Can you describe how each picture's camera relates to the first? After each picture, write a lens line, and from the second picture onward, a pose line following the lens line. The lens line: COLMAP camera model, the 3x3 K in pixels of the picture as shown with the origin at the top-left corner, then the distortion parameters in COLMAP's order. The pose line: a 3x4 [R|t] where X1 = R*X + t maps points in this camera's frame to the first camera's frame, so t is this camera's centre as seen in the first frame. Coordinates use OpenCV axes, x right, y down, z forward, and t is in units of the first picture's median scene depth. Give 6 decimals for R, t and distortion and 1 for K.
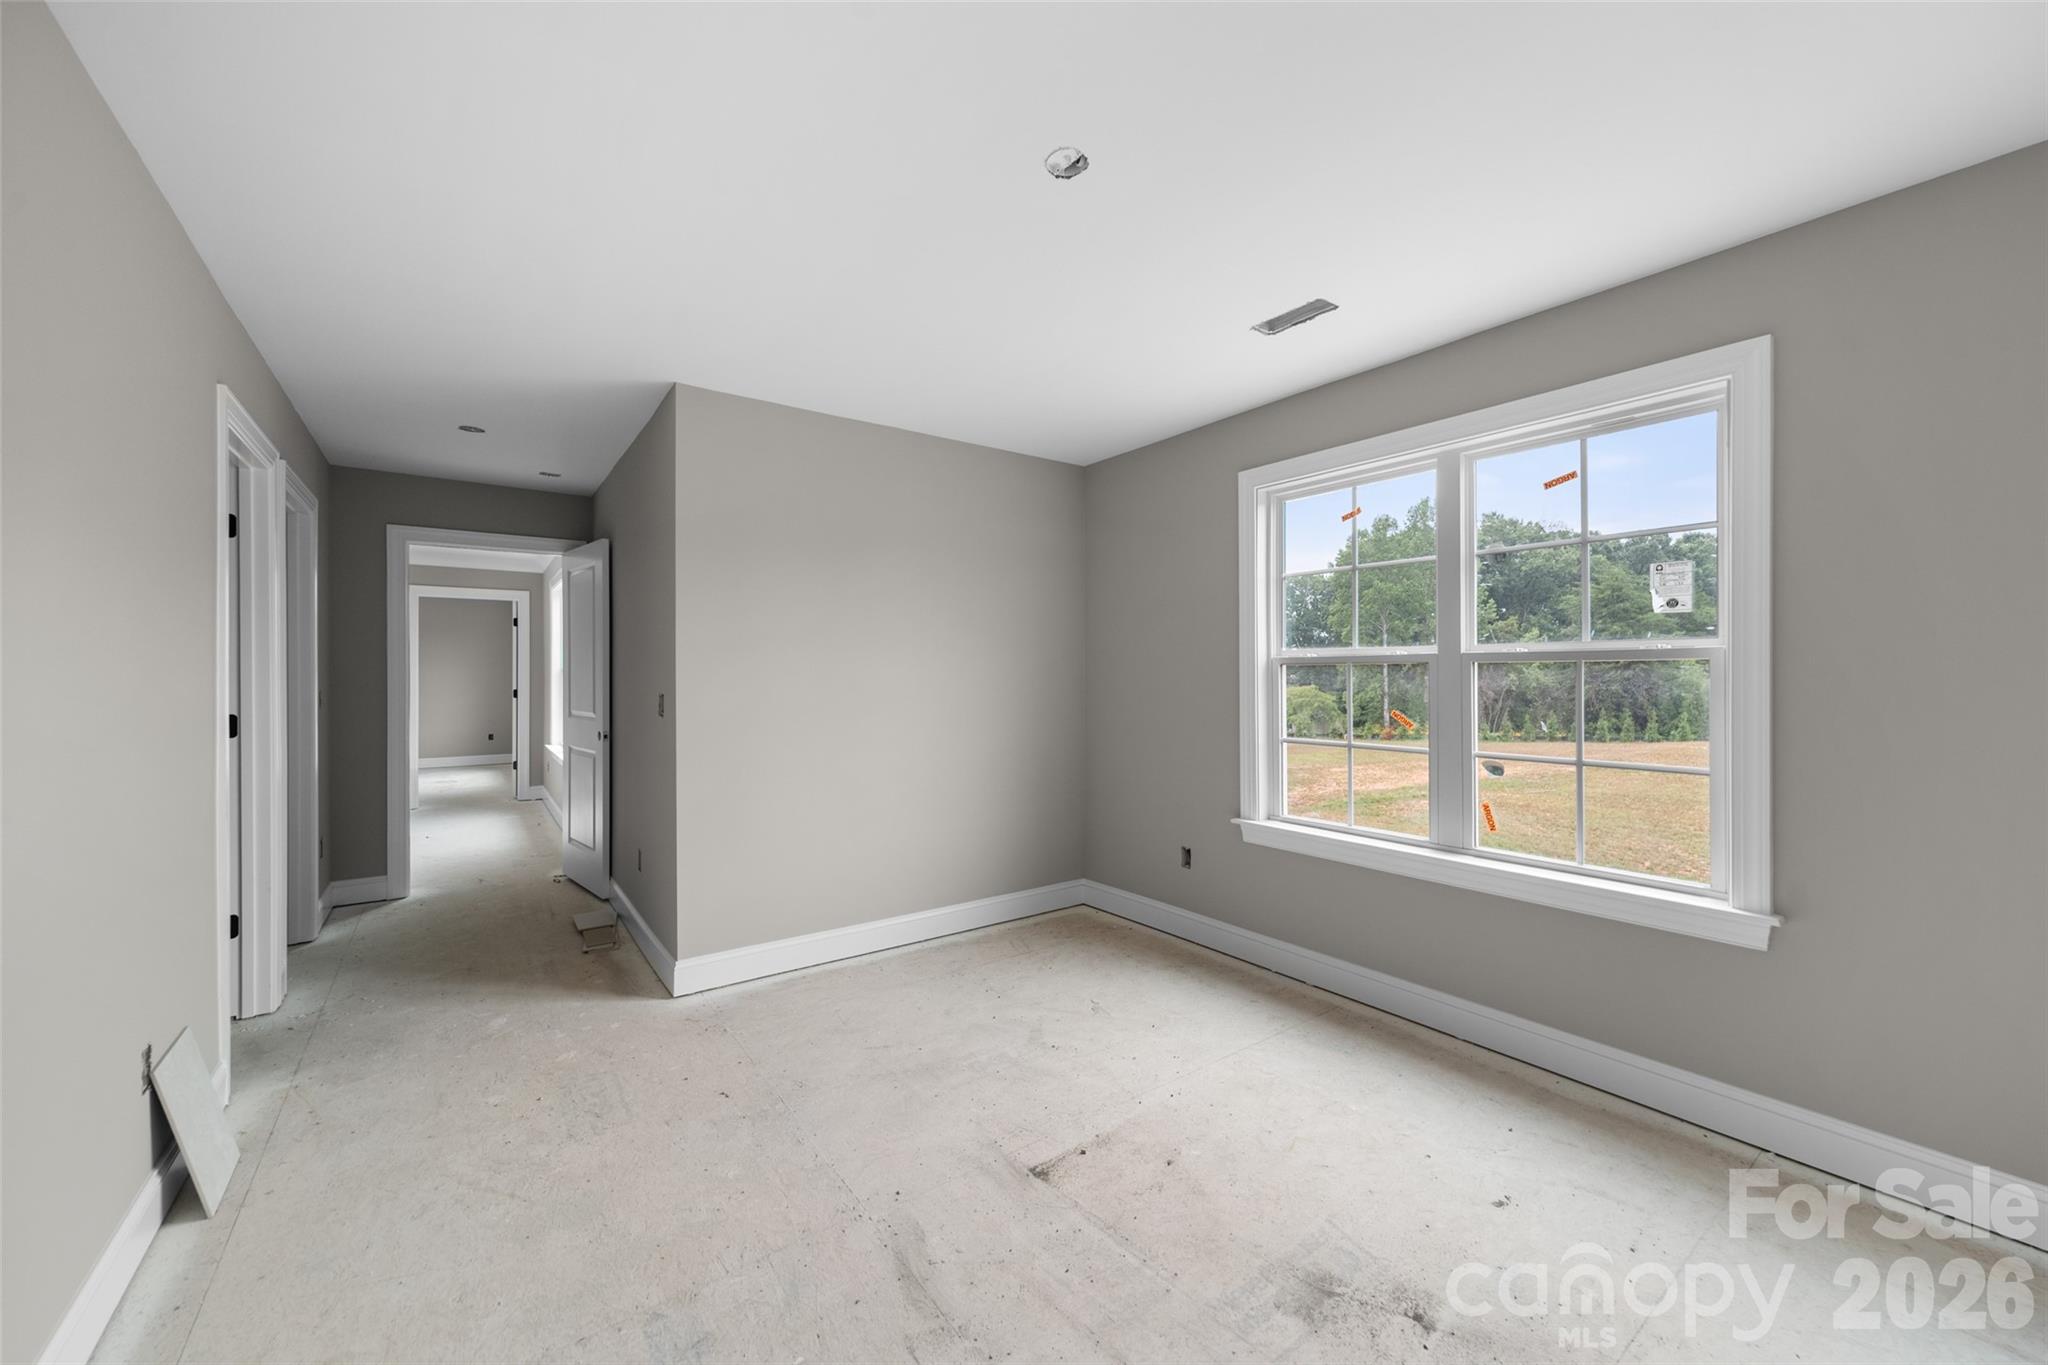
lens RADIAL K [[778.1, 0, 1043.2], [0, 778.1, 685.3], [0, 0, 1]] dist [-0.000438, 0.000353]
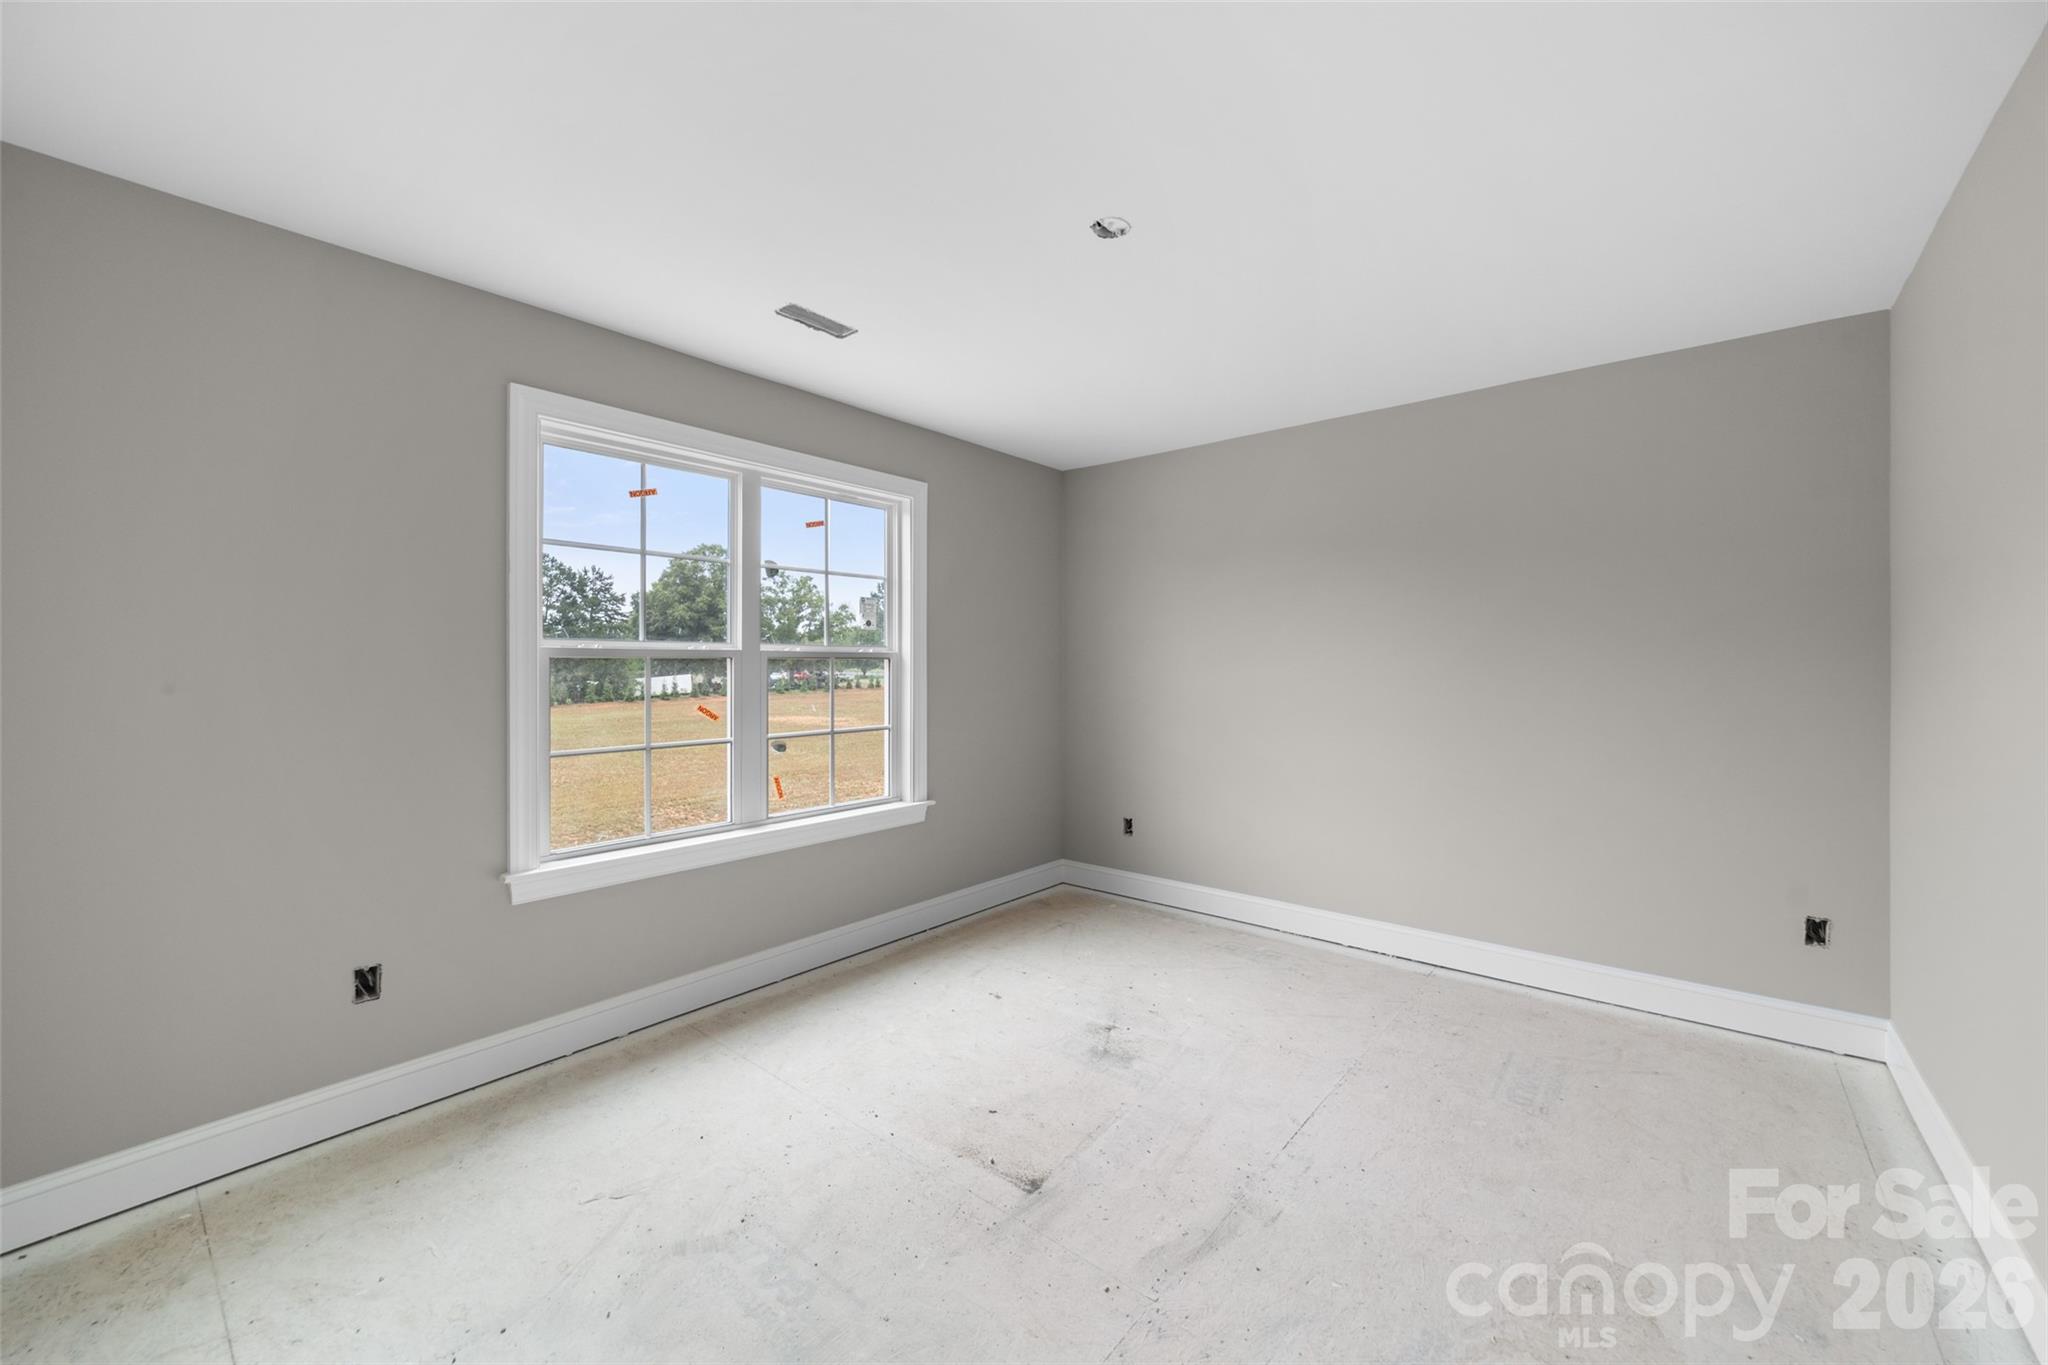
lens RADIAL K [[785.2, 0, 1038.7], [0, 785.2, 670.8], [0, 0, 1]] dist [0.000130, 0.000142]
pose [[-0.236810, -0.000668, 0.971556, -0.748752], [0.016560, 0.999852, 0.004724, -0.010664], [-0.971415, 0.017208, -0.236763, 0.957338]]
